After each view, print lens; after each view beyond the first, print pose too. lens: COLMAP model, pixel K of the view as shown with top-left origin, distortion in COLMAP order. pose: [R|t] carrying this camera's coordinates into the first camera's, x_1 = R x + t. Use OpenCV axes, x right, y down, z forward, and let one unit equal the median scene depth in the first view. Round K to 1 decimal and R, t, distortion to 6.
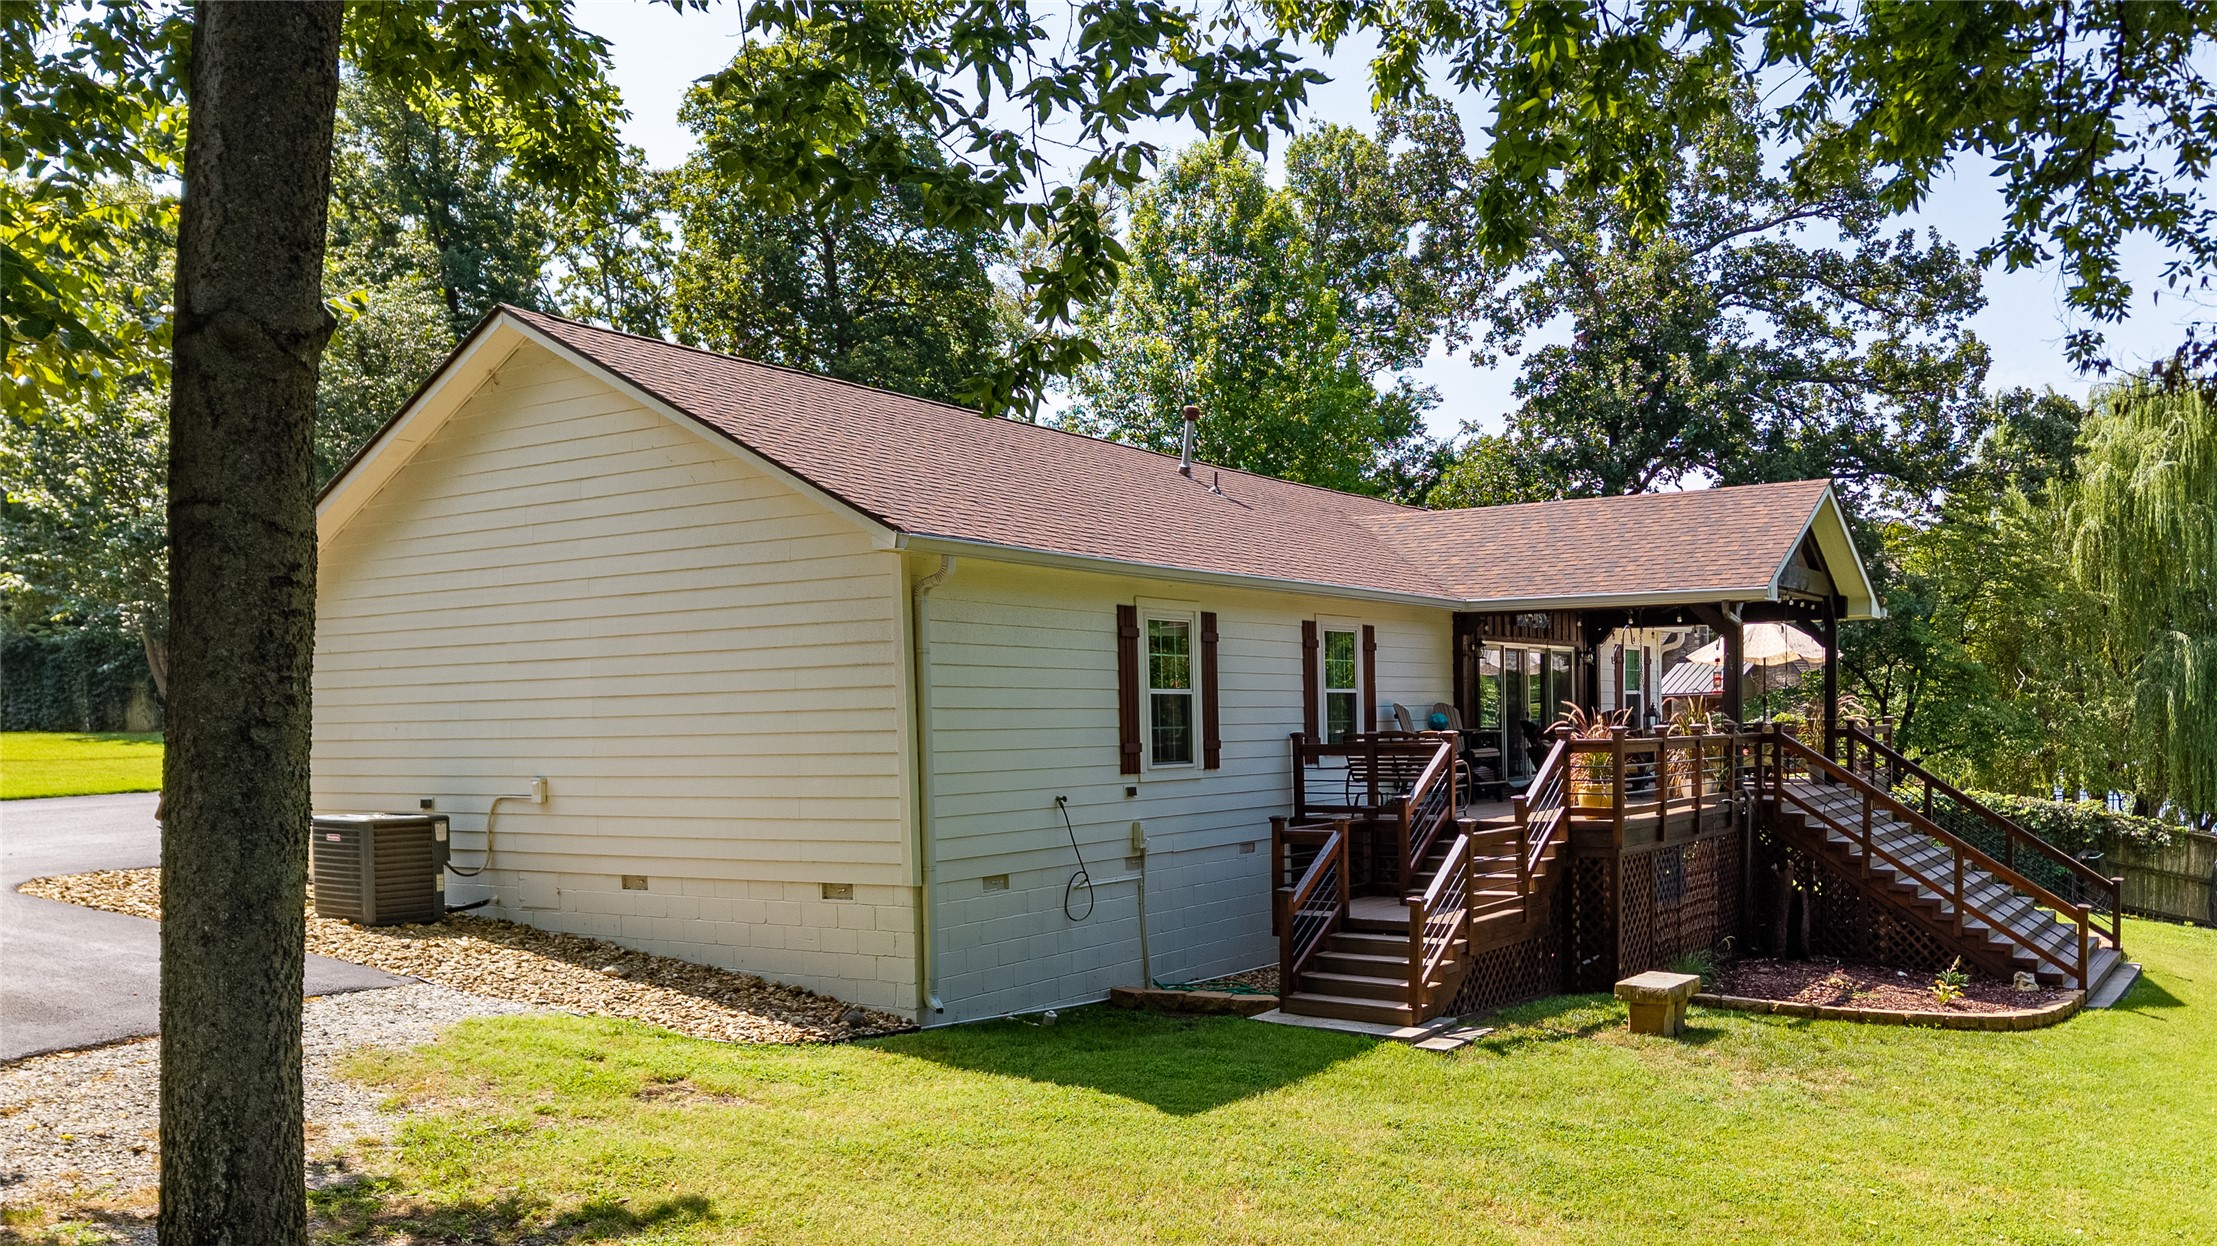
lens RADIAL K [[1768.3, 0, 1183.7], [0, 1768.3, 803.9], [0, 0, 1]] dist [0.031329, -0.005531]
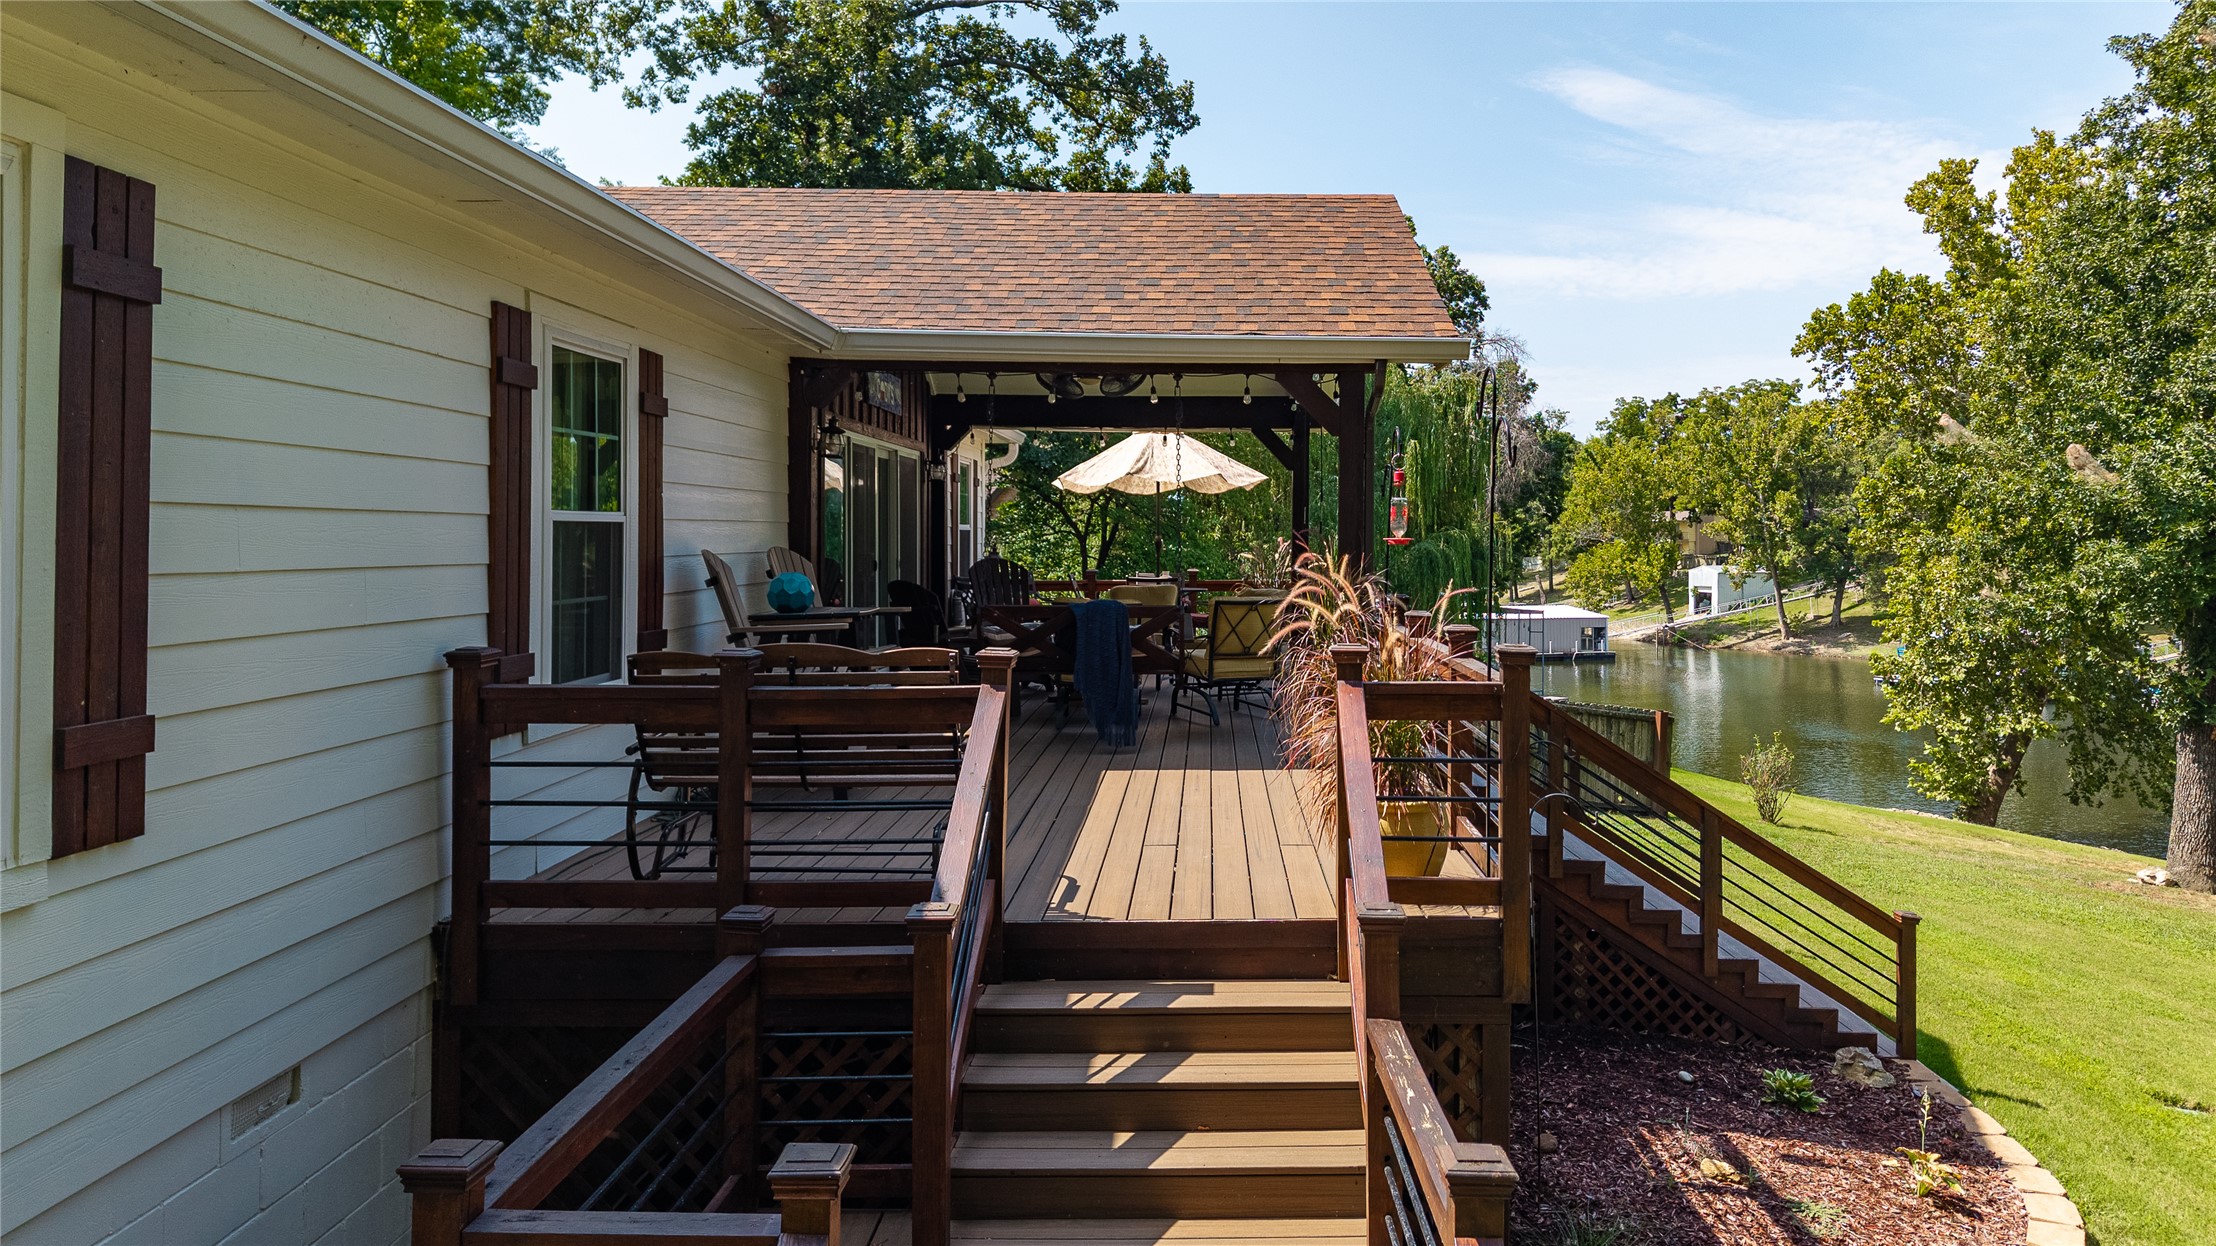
lens RADIAL K [[1545.2, 0, 1187.9], [0, 1545.2, 516.8], [0, 0, 1]] dist [0.018868, -0.003959]
pose [[0.845881, 0.027642, 0.532654, 0.011153], [0.005695, 0.998131, -0.060840, -0.020778], [-0.533341, 0.054497, 0.844143, 0.314516]]
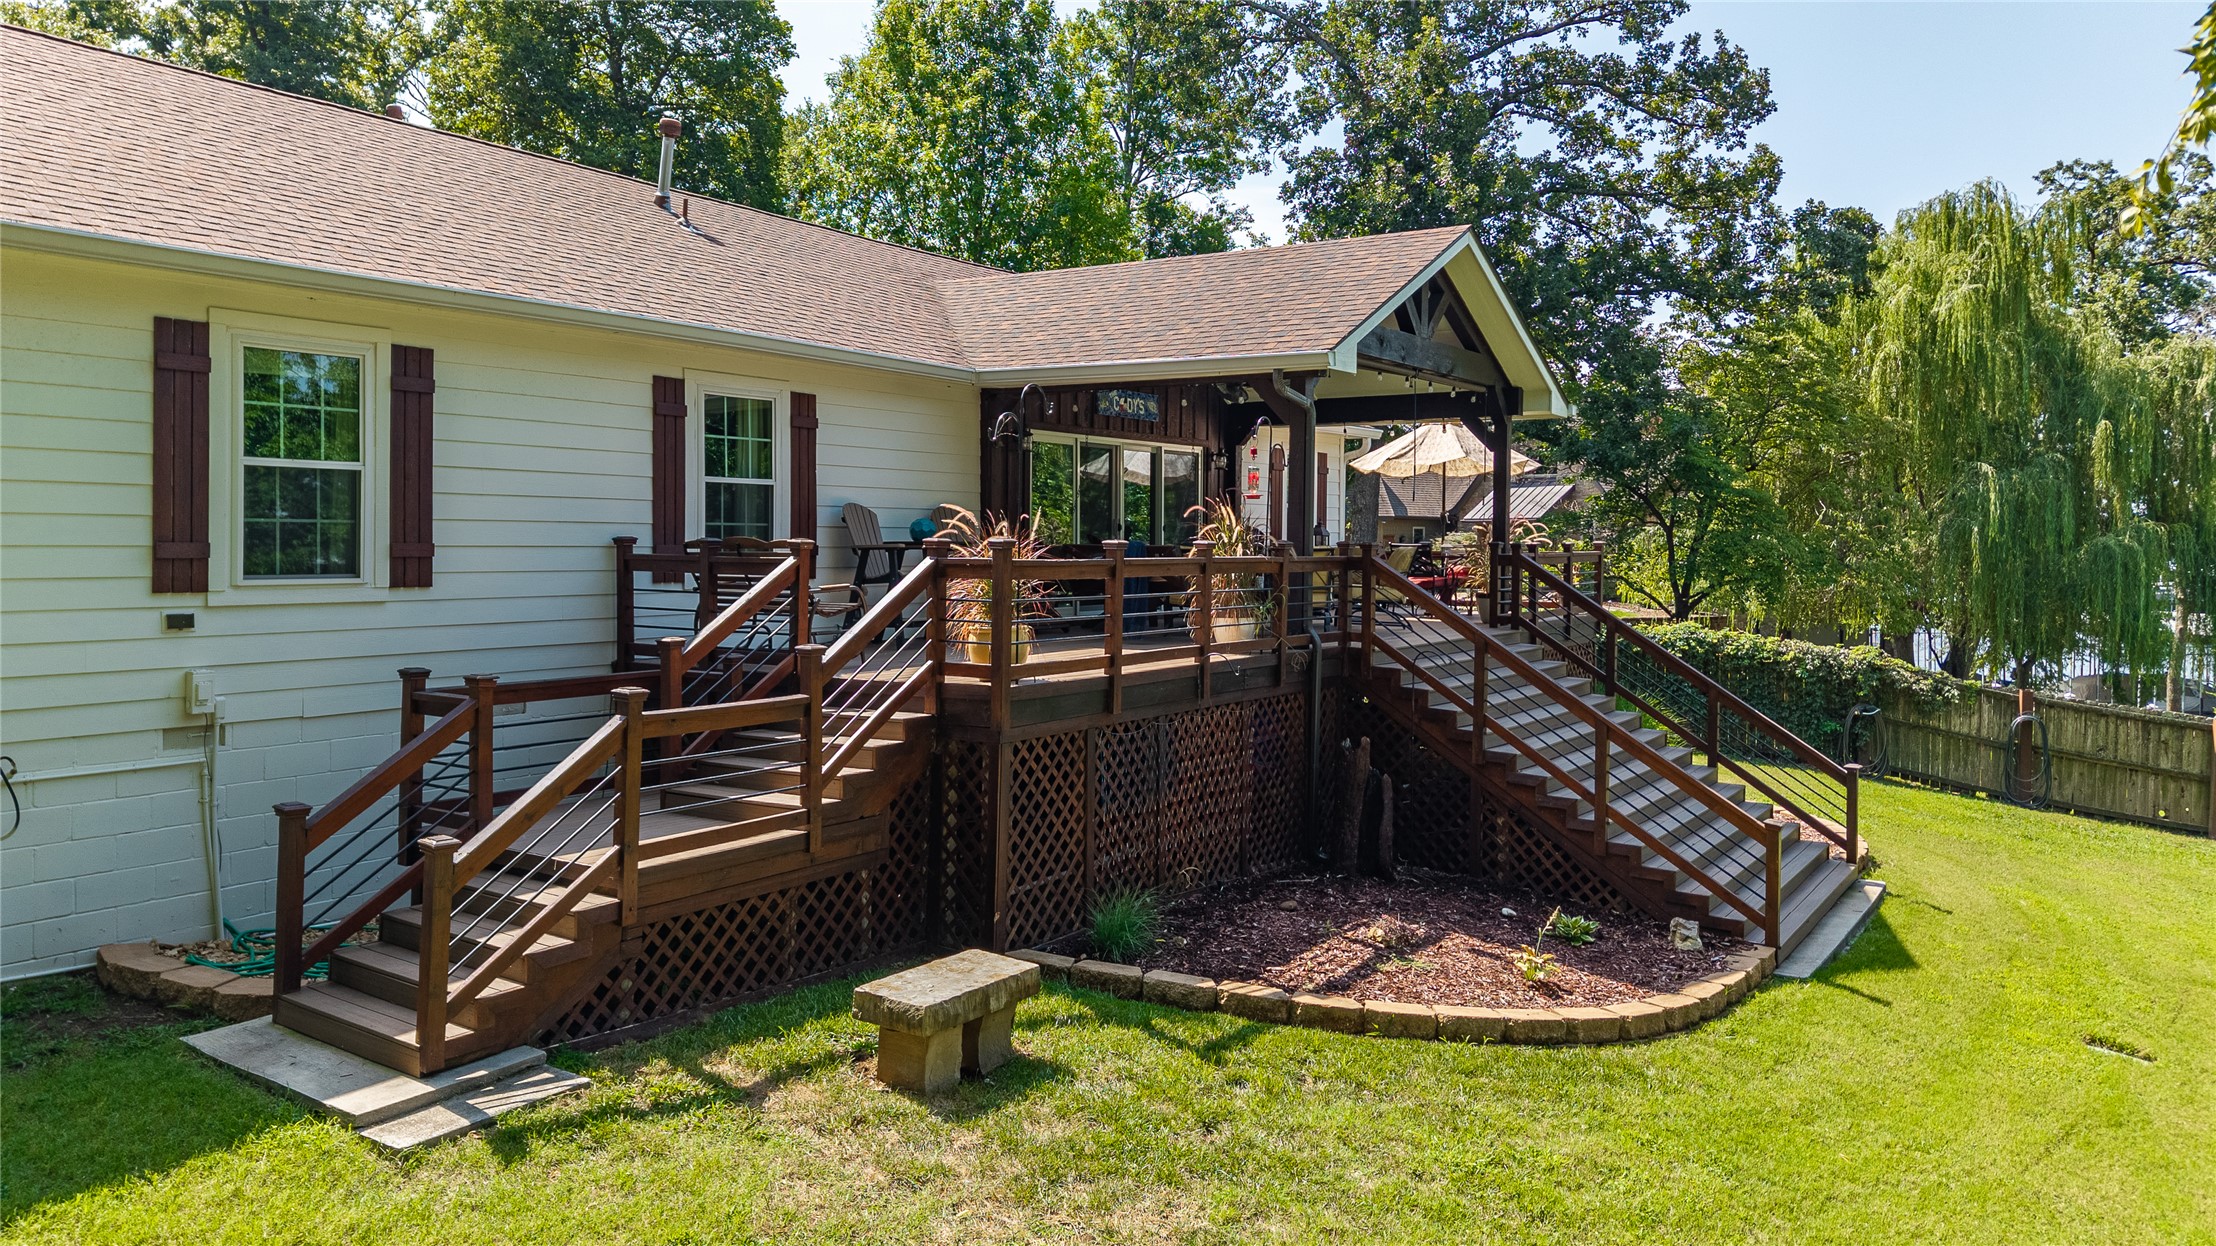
lens RADIAL K [[1531.2, 0, 1084.6], [0, 1531.2, 534.1], [0, 0, 1]] dist [0.028589, -0.000333]
pose [[0.999041, 0.027210, -0.034293, 0.119439], [-0.028797, 0.998496, -0.046658, -0.008266], [0.032971, 0.047600, 0.998322, 0.183450]]
